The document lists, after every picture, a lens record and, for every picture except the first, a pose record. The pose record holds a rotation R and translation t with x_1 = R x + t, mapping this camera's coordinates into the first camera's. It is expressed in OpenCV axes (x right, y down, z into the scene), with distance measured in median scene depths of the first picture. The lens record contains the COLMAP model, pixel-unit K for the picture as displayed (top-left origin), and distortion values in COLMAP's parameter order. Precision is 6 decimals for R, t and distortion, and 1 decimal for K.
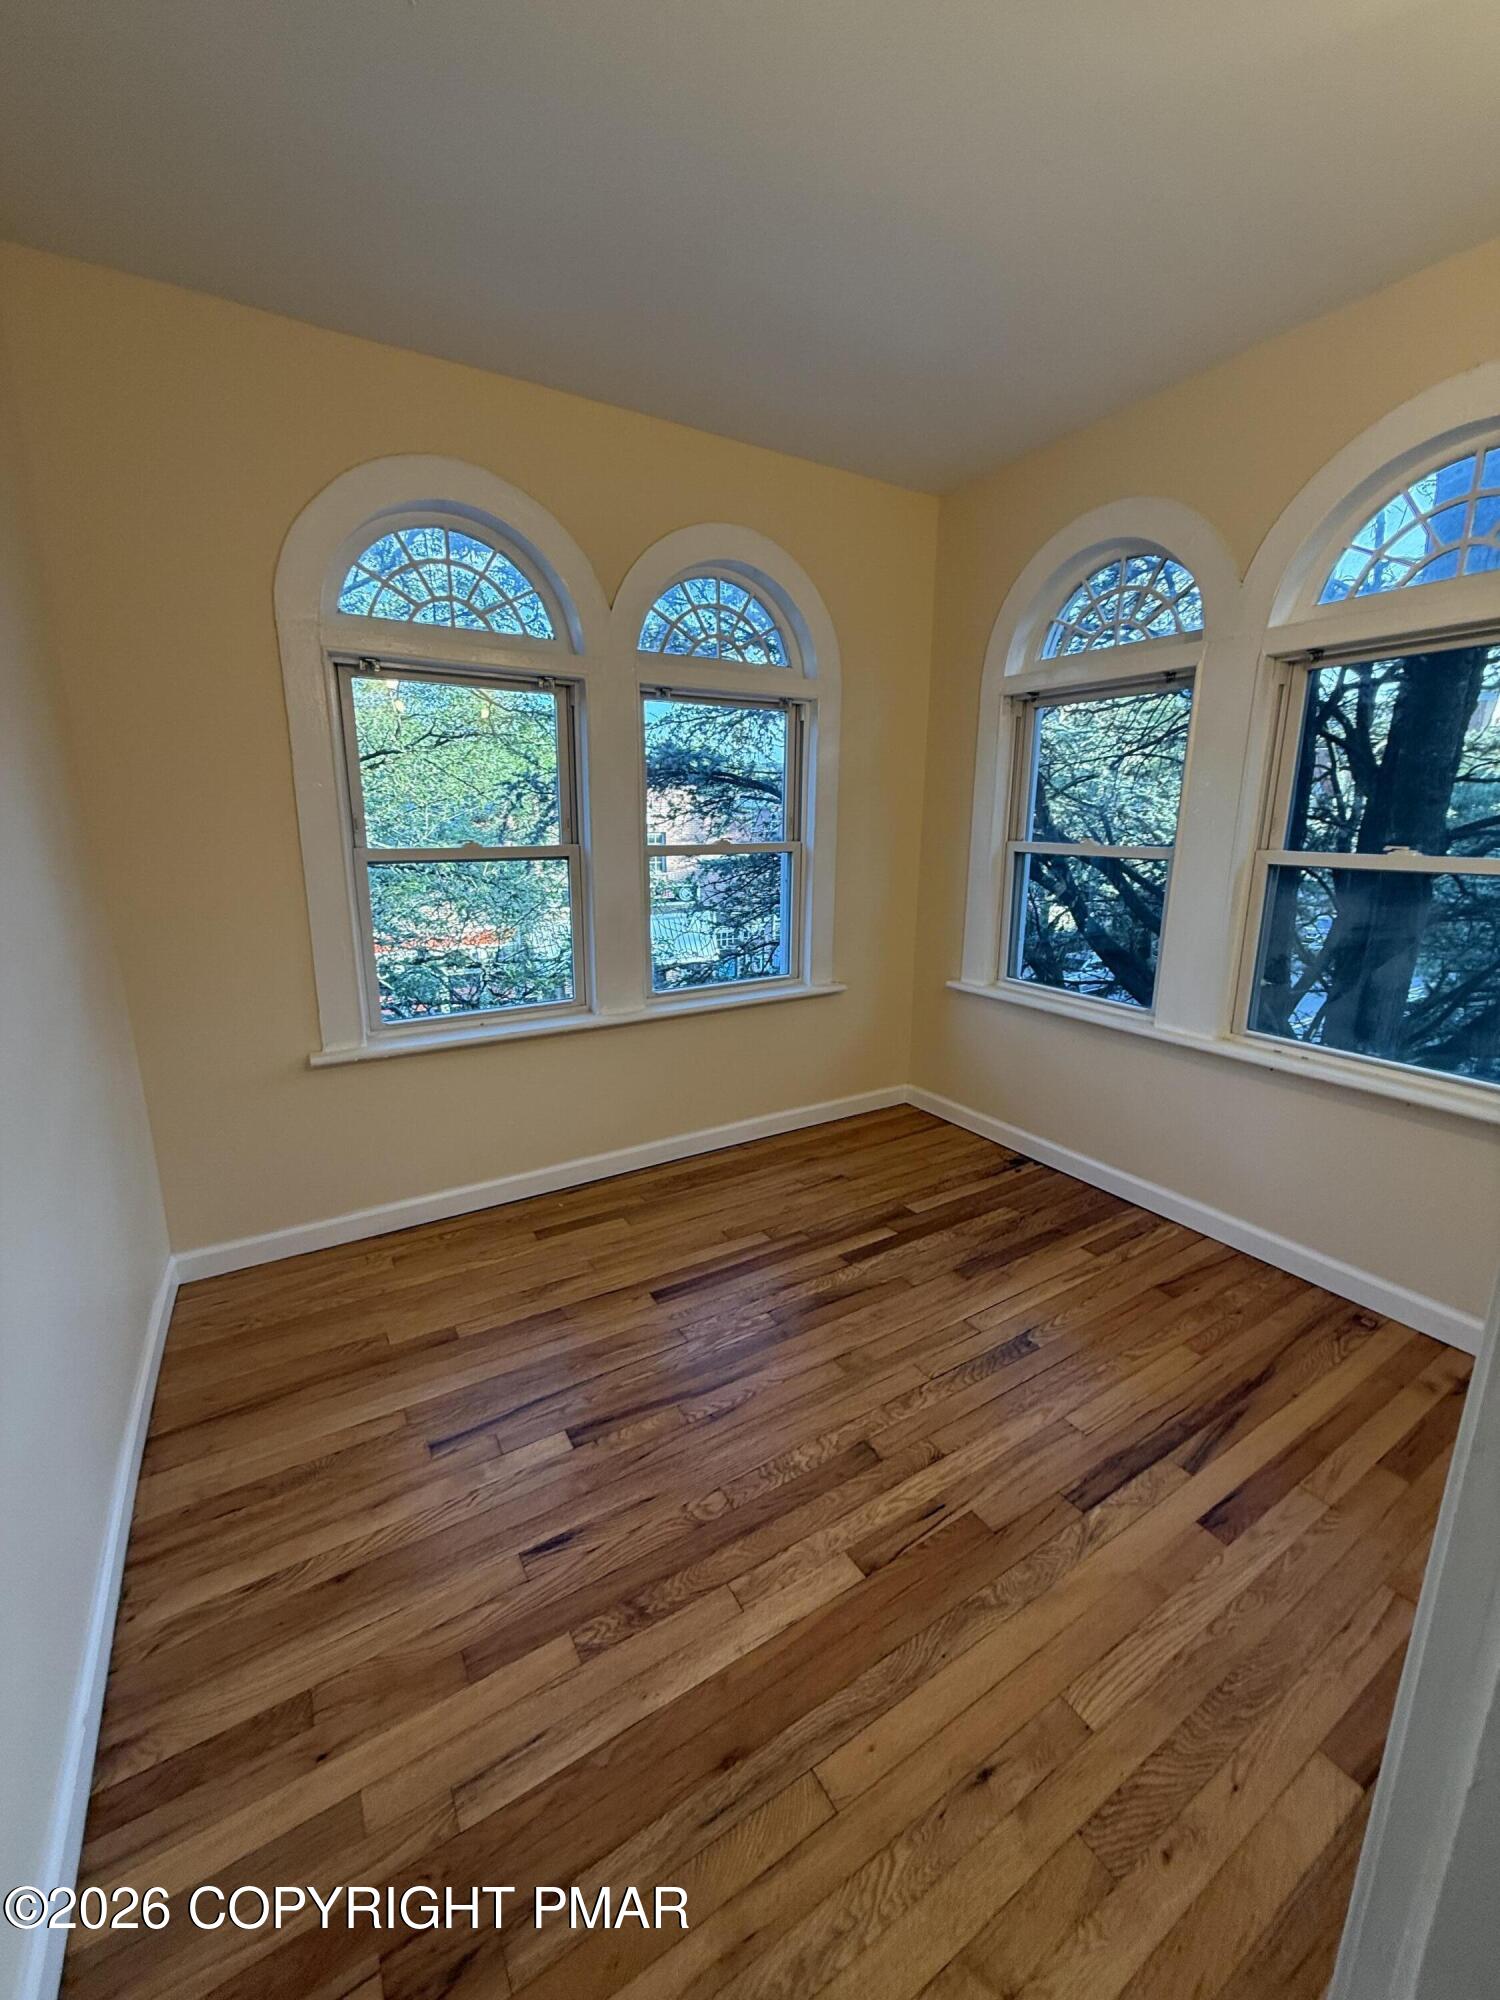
lens RADIAL K [[800.4, 0, 750.0], [0, 800.4, 1000.0], [0, 0, 1]] dist [0.000338, -0.000003]
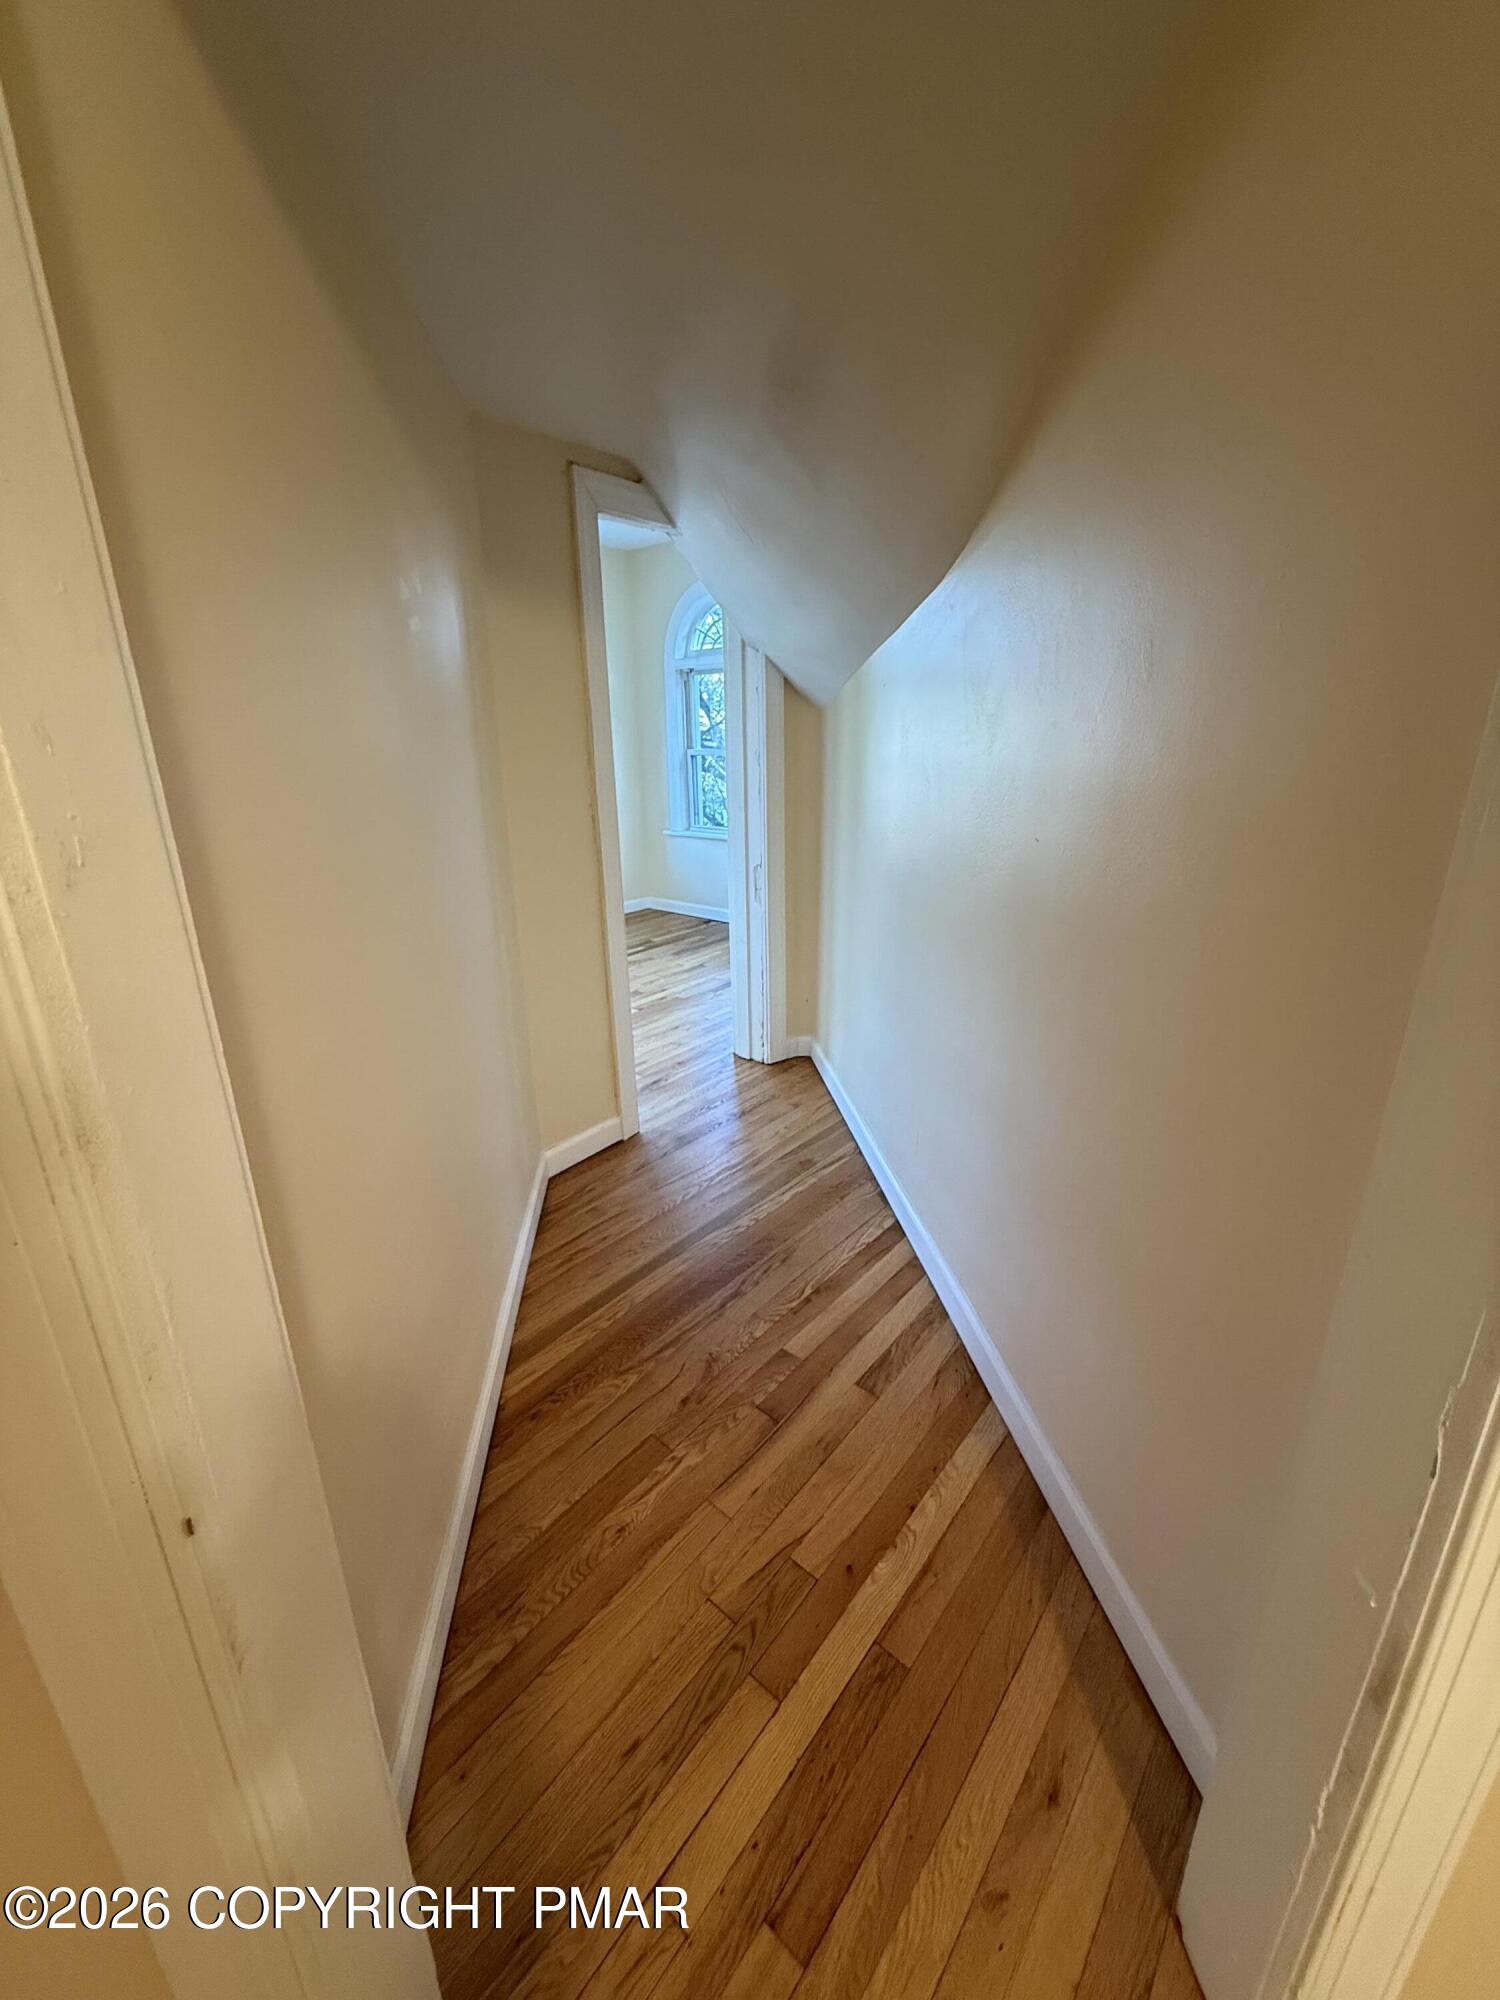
lens RADIAL K [[800.4, 0, 750.0], [0, 800.4, 1000.0], [0, 0, 1]] dist [0.000338, -0.000003]
pose [[0.950474, -0.117048, 0.287922, -0.210934], [0.086881, 0.989506, 0.115453, 0.264777], [-0.298414, -0.084720, 0.950669, -1.294727]]
